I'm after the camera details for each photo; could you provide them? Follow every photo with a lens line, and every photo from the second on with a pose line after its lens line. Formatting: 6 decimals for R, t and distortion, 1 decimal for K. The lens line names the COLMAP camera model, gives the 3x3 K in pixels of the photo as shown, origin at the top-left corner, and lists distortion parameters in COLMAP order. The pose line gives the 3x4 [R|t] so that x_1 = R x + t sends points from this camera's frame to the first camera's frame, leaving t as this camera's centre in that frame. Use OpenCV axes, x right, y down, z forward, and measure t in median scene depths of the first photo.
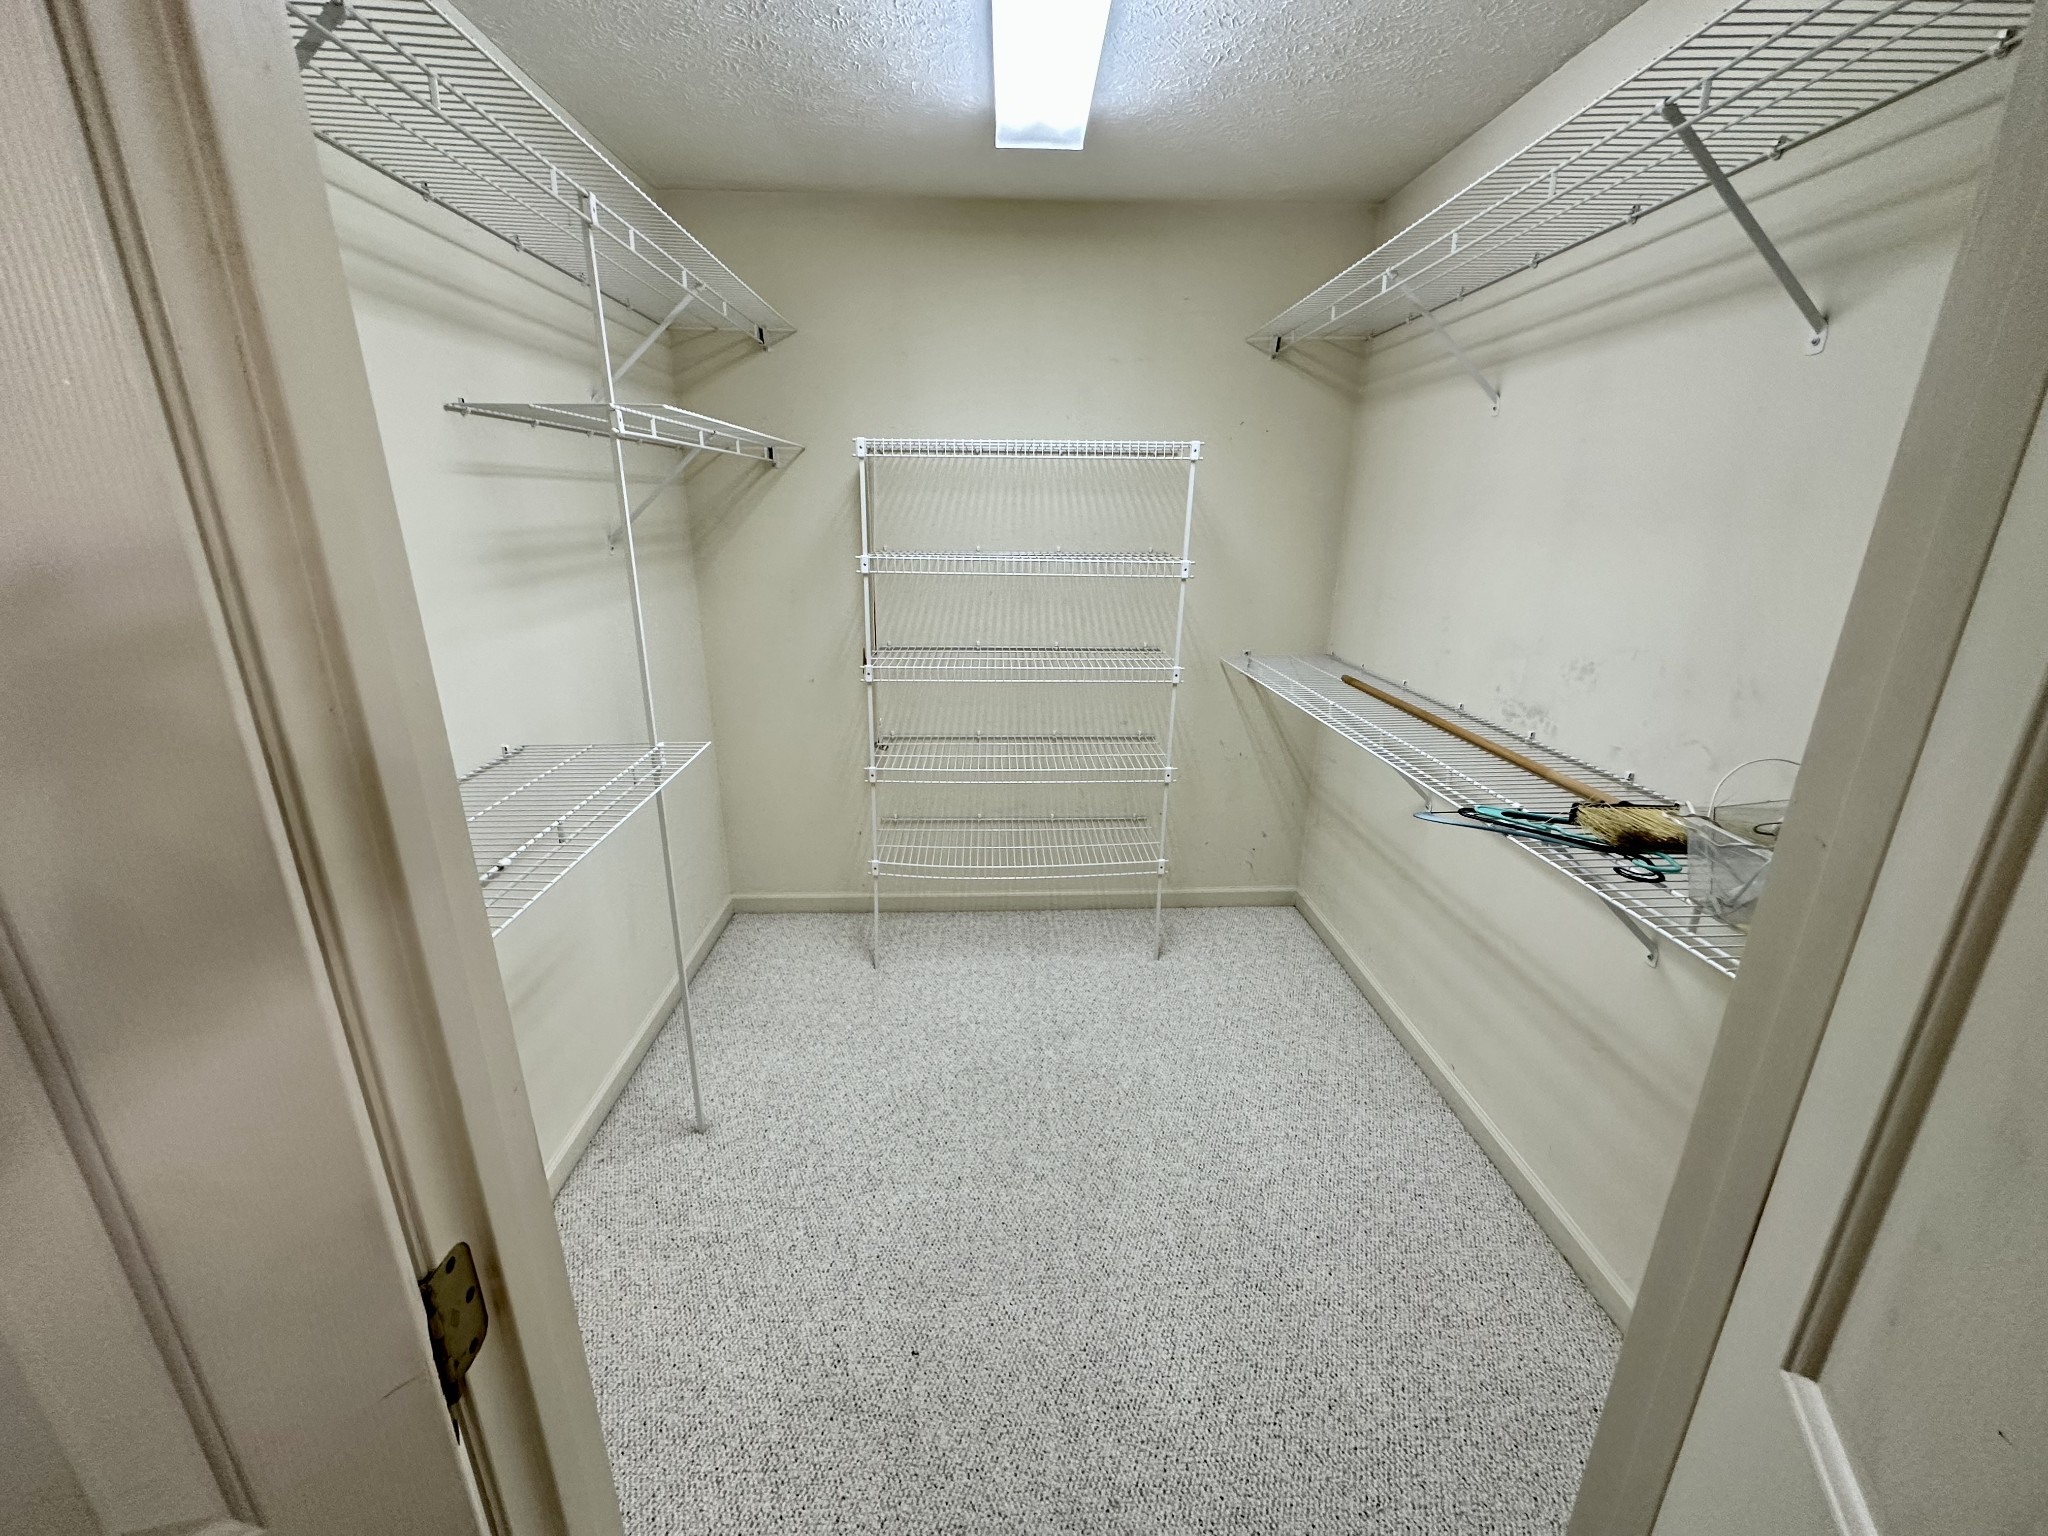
lens RADIAL K [[812.5, 0, 1022.5], [0, 812.5, 766.6], [0, 0, 1]] dist [0.001388, -0.000166]
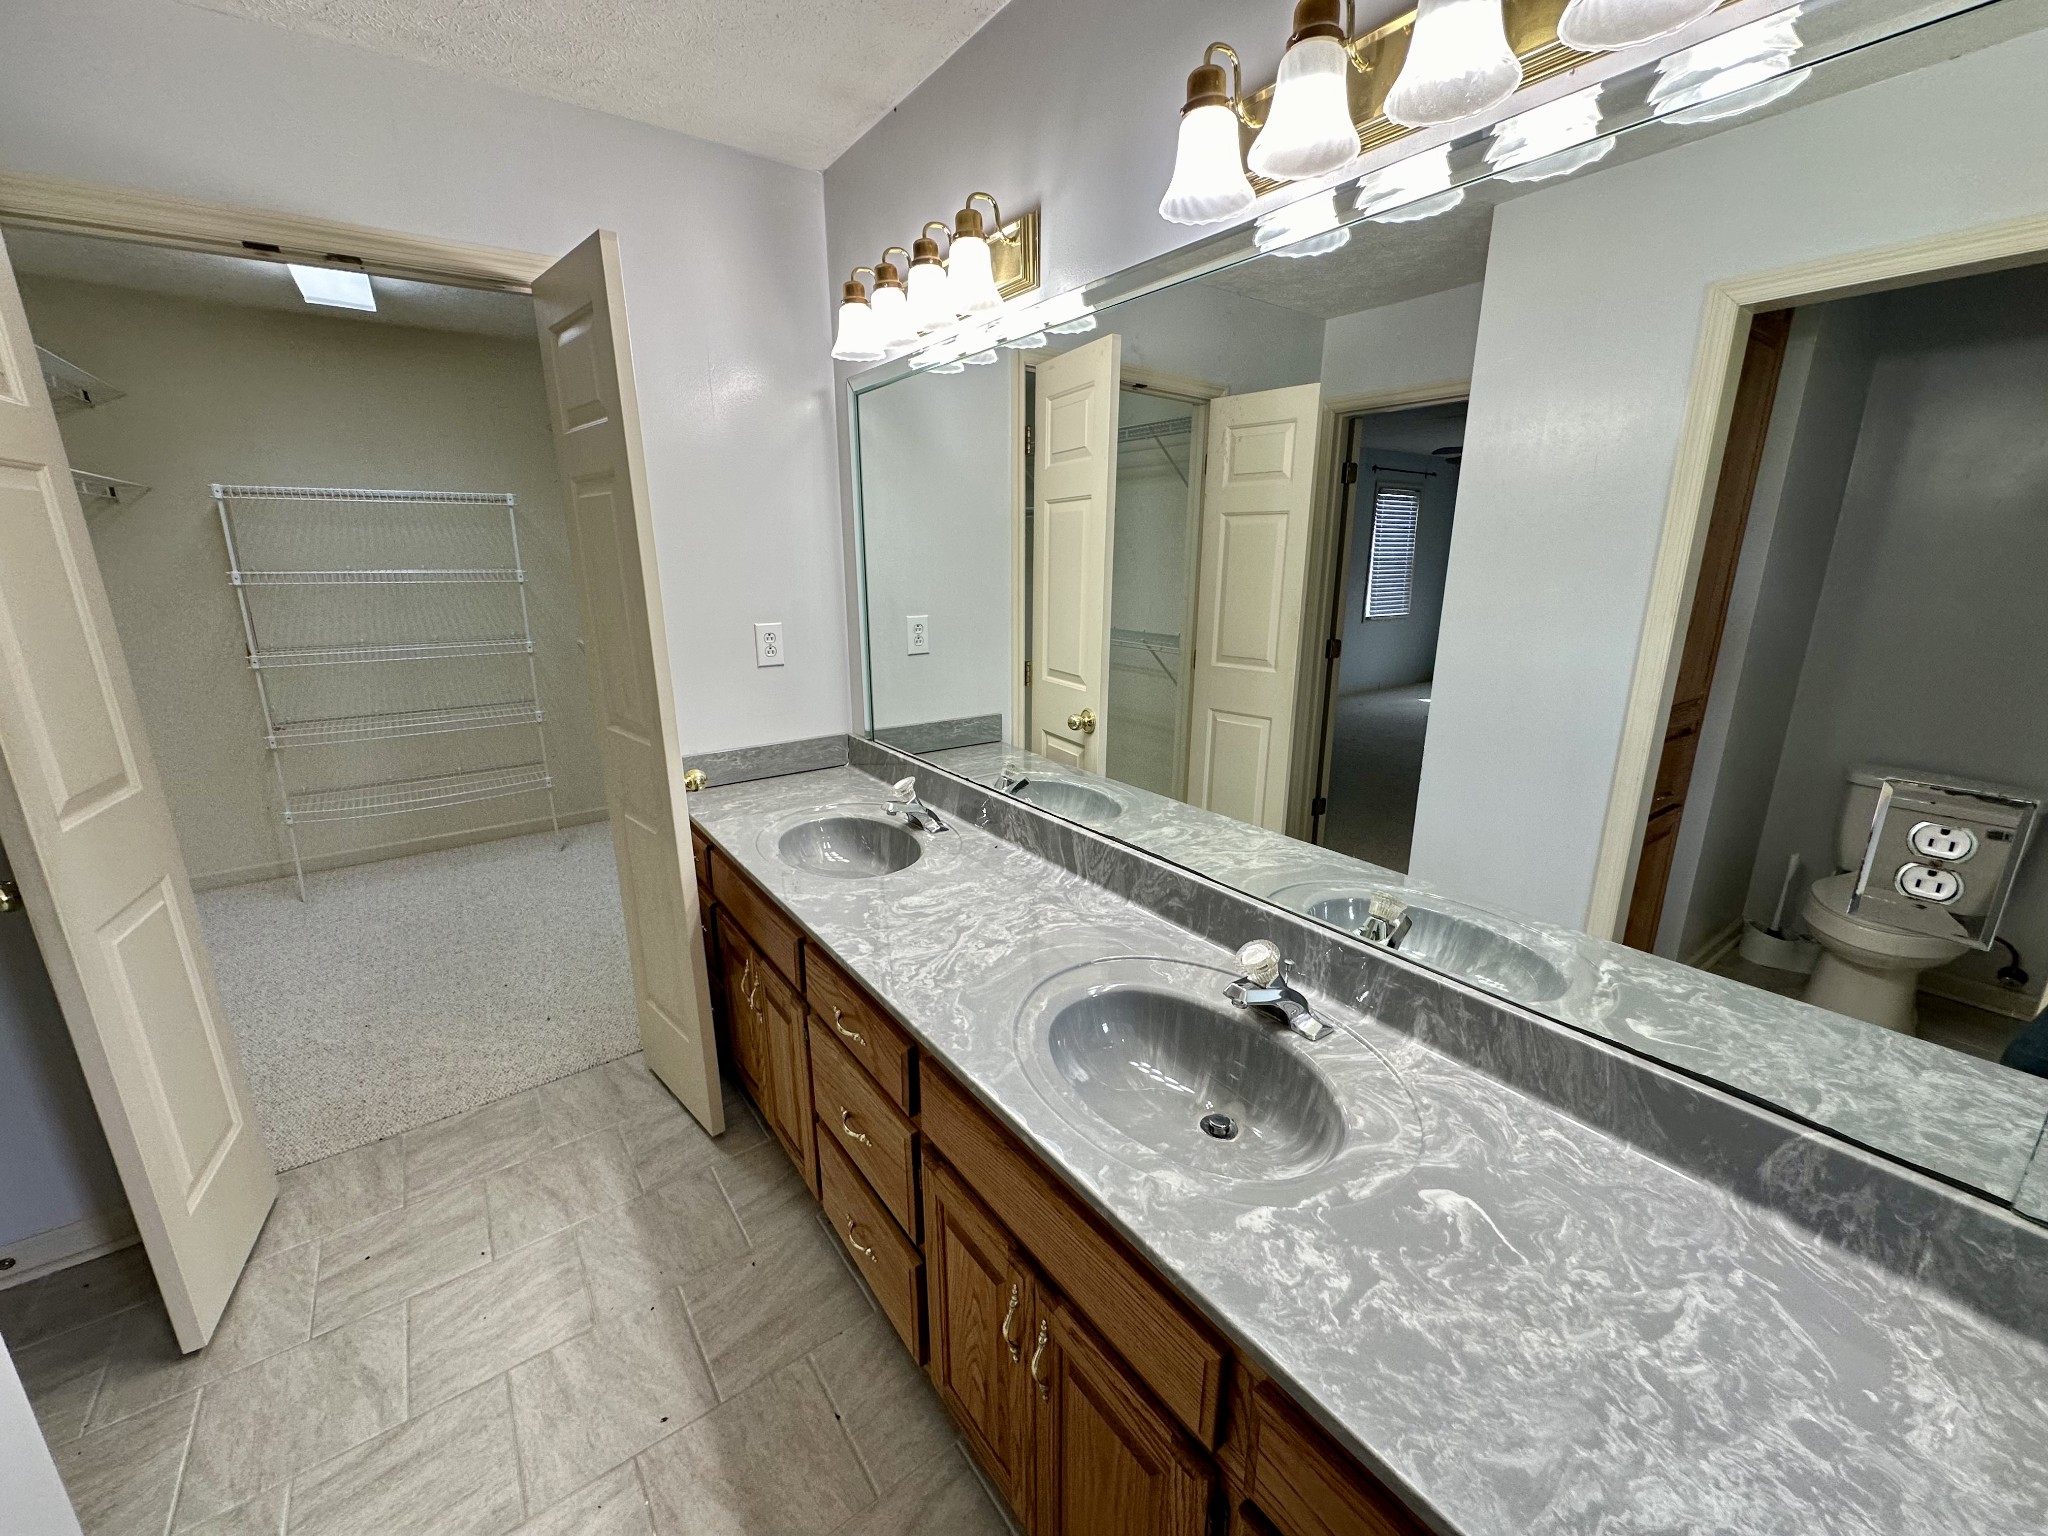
lens RADIAL K [[812.5, 0, 1026.4], [0, 812.5, 763.5], [0, 0, 1]] dist [0.001388, -0.000166]
pose [[0.824521, -0.152017, 0.545029, 0.096731], [0.176270, 0.984310, 0.007877, 0.259886], [-0.537675, 0.089577, 0.838380, -0.760789]]
